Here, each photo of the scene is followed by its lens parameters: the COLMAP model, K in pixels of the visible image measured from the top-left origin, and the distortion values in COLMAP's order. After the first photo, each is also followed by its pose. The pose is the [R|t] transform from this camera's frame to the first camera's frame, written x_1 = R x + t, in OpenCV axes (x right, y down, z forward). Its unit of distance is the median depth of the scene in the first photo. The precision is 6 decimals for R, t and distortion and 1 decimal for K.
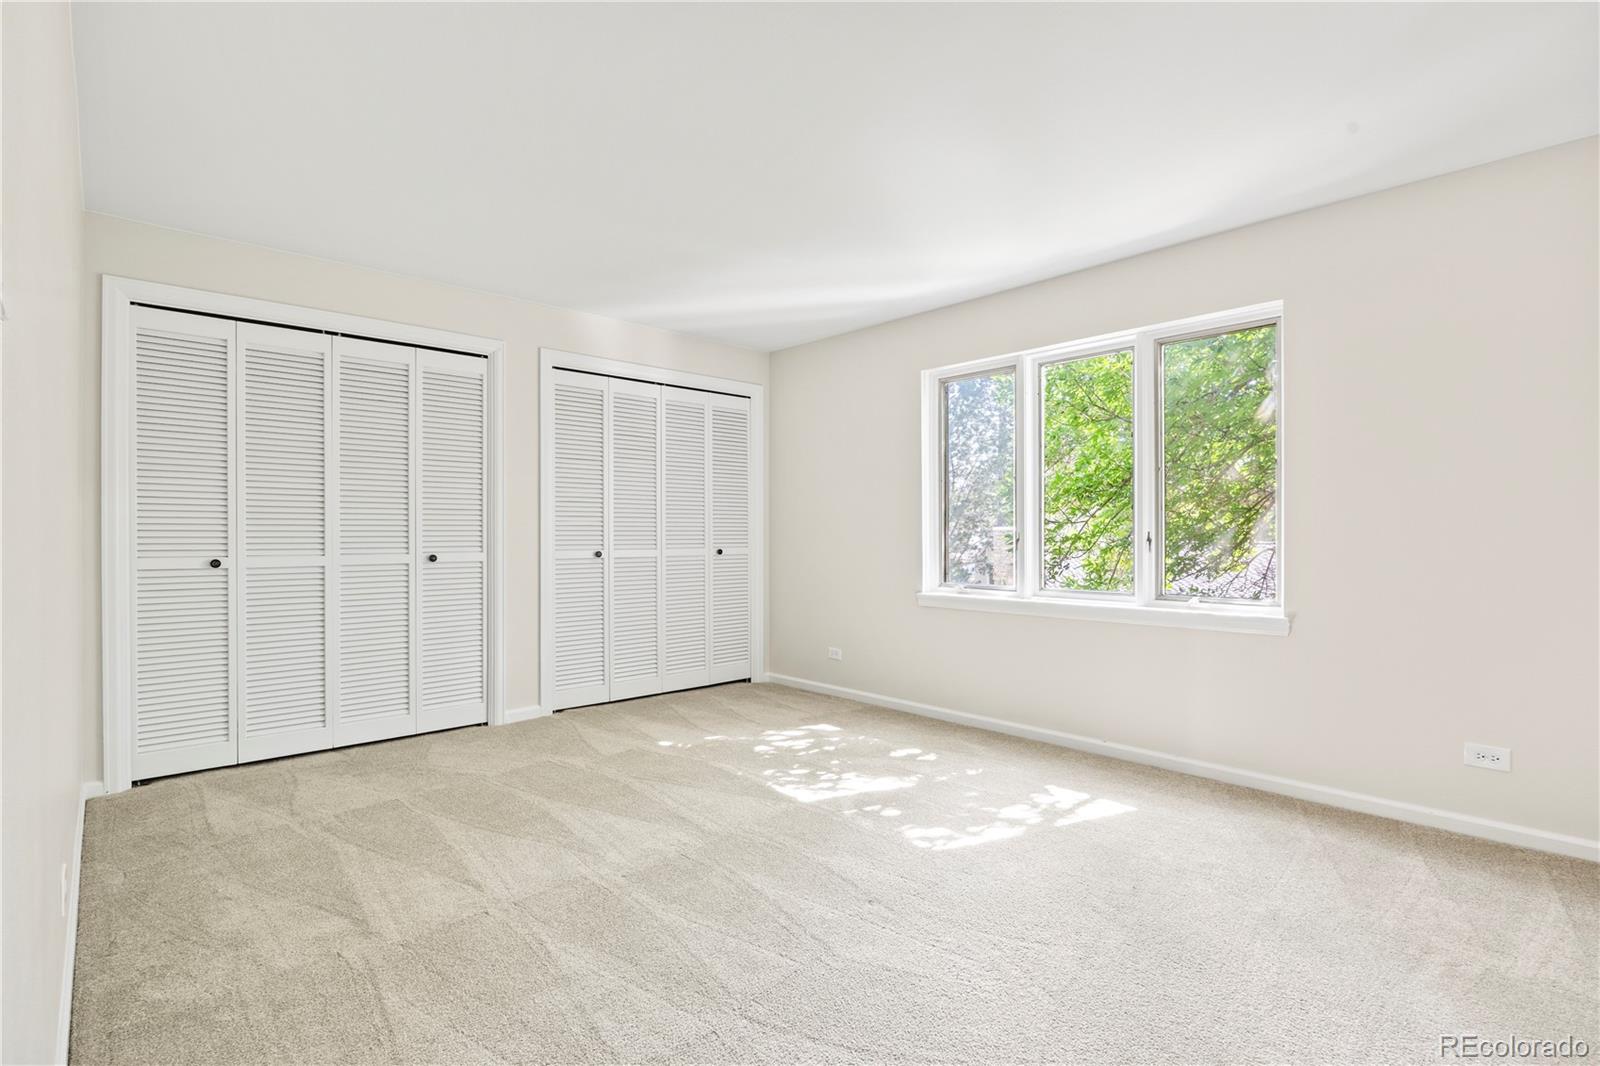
lens RADIAL K [[762.6, 0, 802.5], [0, 762.6, 532.5], [0, 0, 1]] dist [-0.011714, 0.001827]
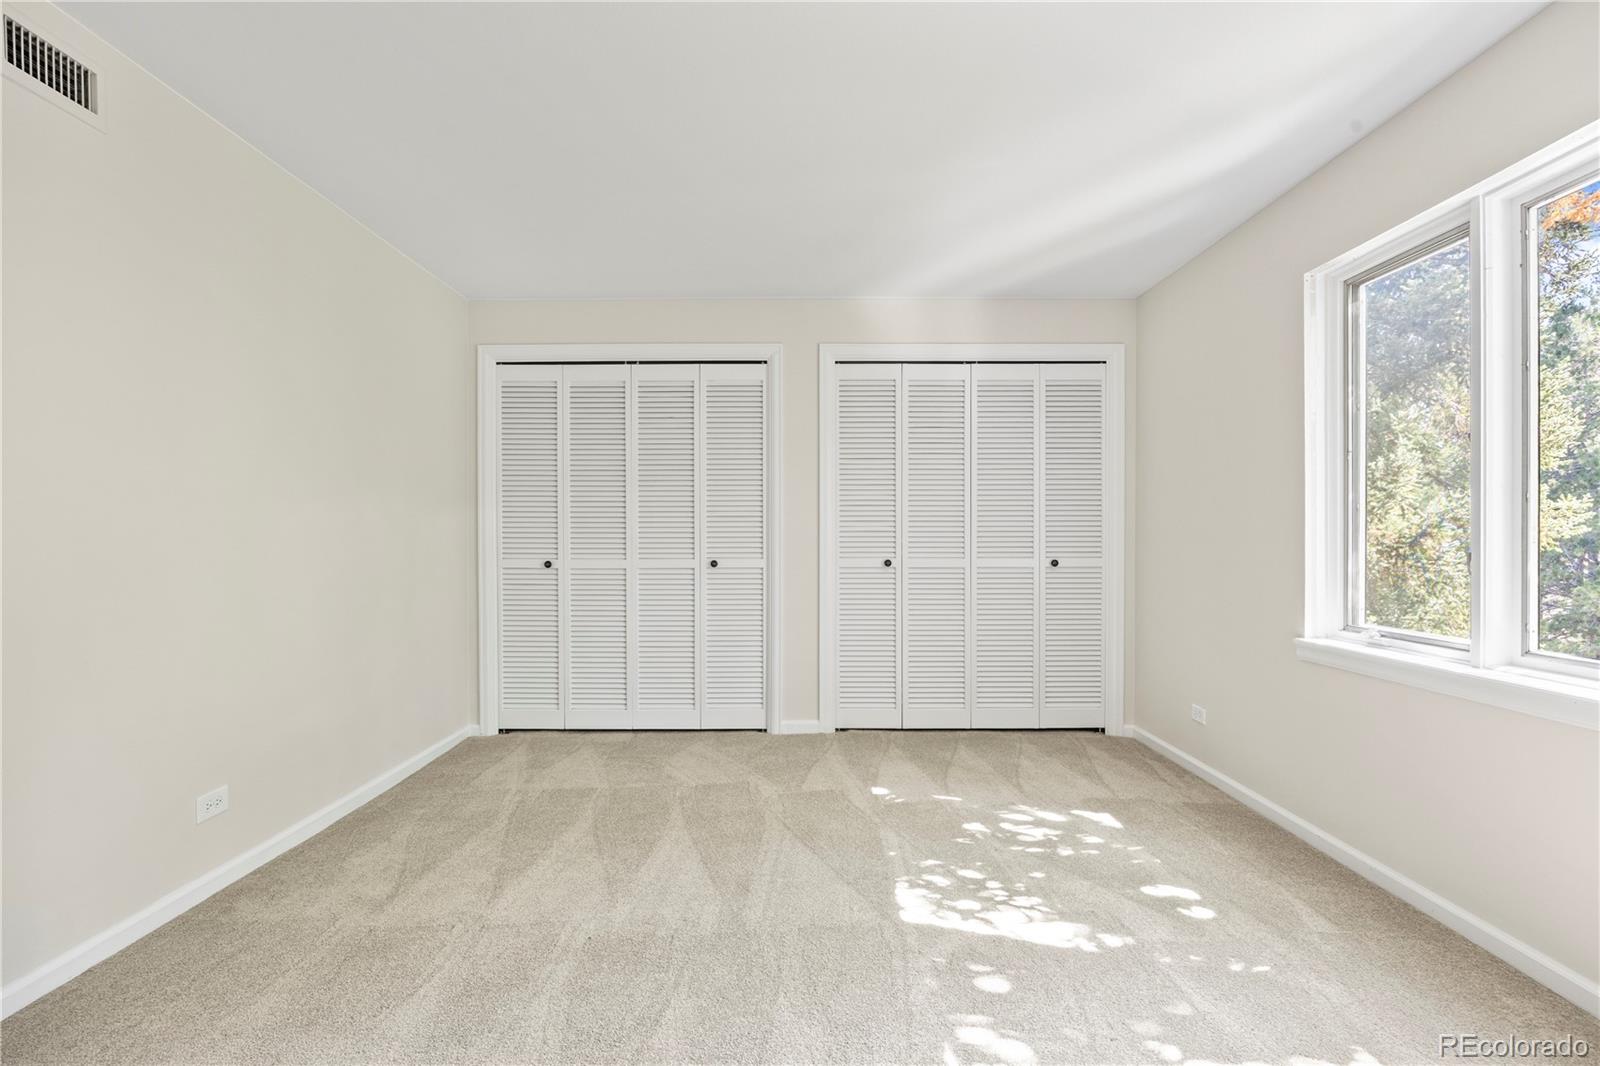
lens RADIAL K [[762.6, 0, 791.3], [0, 762.6, 543.4], [0, 0, 1]] dist [-0.011714, 0.001827]
pose [[0.729814, 0.005765, -0.683622, 0.339505], [0.001155, 0.999953, 0.009666, -0.004274], [0.683645, -0.007843, 0.729773, 0.343224]]
